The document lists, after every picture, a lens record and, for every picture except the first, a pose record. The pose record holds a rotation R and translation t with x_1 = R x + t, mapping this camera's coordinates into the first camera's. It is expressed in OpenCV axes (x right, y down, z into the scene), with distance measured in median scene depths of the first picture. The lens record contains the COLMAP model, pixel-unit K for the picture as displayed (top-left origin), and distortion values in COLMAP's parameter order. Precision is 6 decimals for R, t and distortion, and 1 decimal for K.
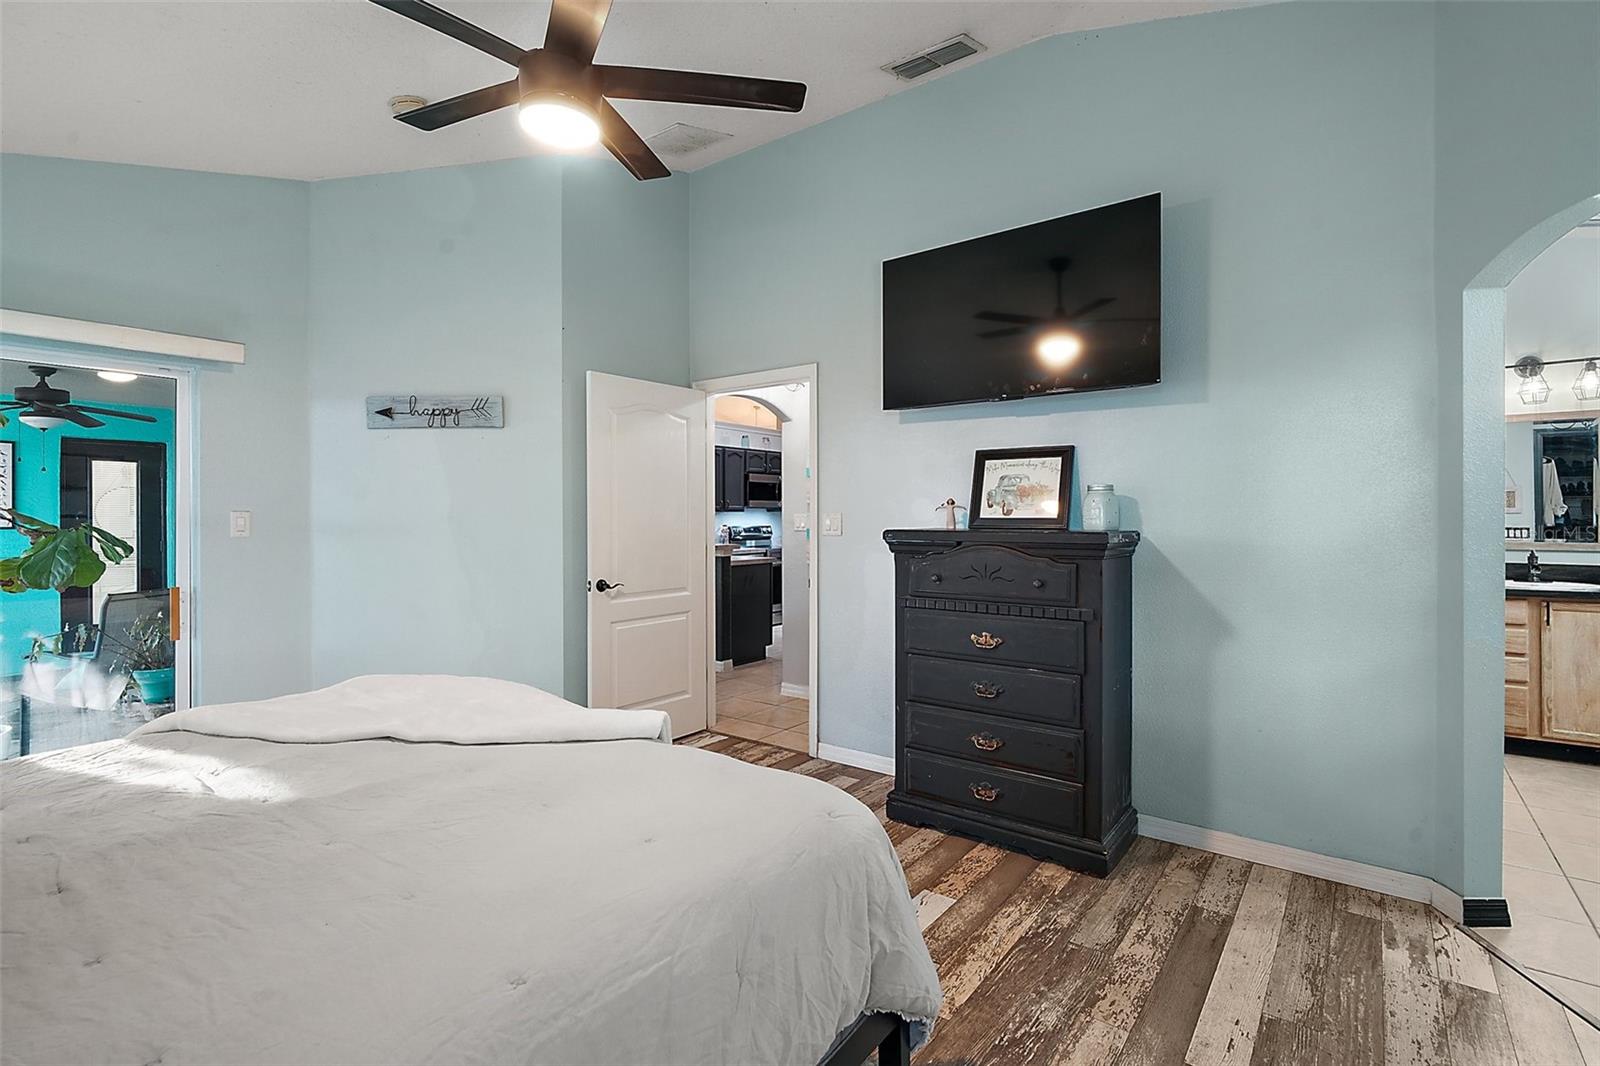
lens RADIAL K [[746.3, 0, 798.5], [0, 746.3, 522.1], [0, 0, 1]] dist [0.003798, -0.006652]
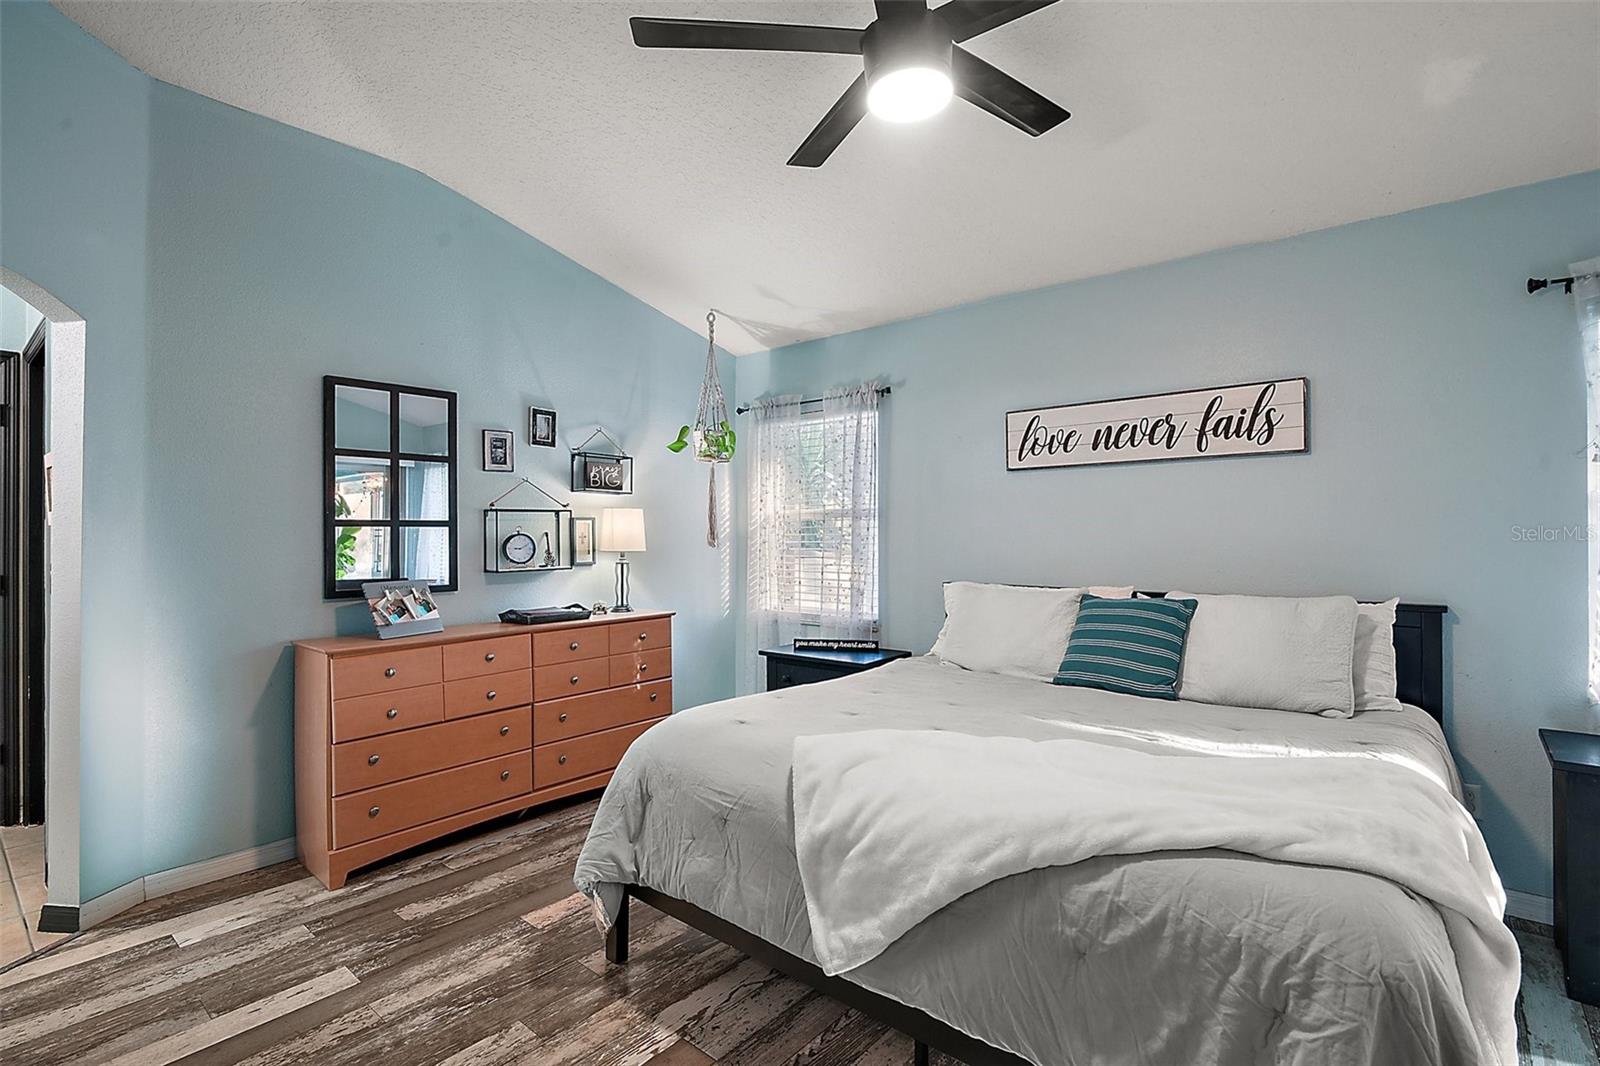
lens RADIAL K [[746.3, 0, 800.1], [0, 746.3, 532.3], [0, 0, 1]] dist [0.003798, -0.006652]
pose [[-0.999258, 0.003511, 0.038366, -0.143861], [0.003480, 0.999994, -0.000872, -0.005005], [-0.038369, -0.000738, -0.999263, 1.260434]]
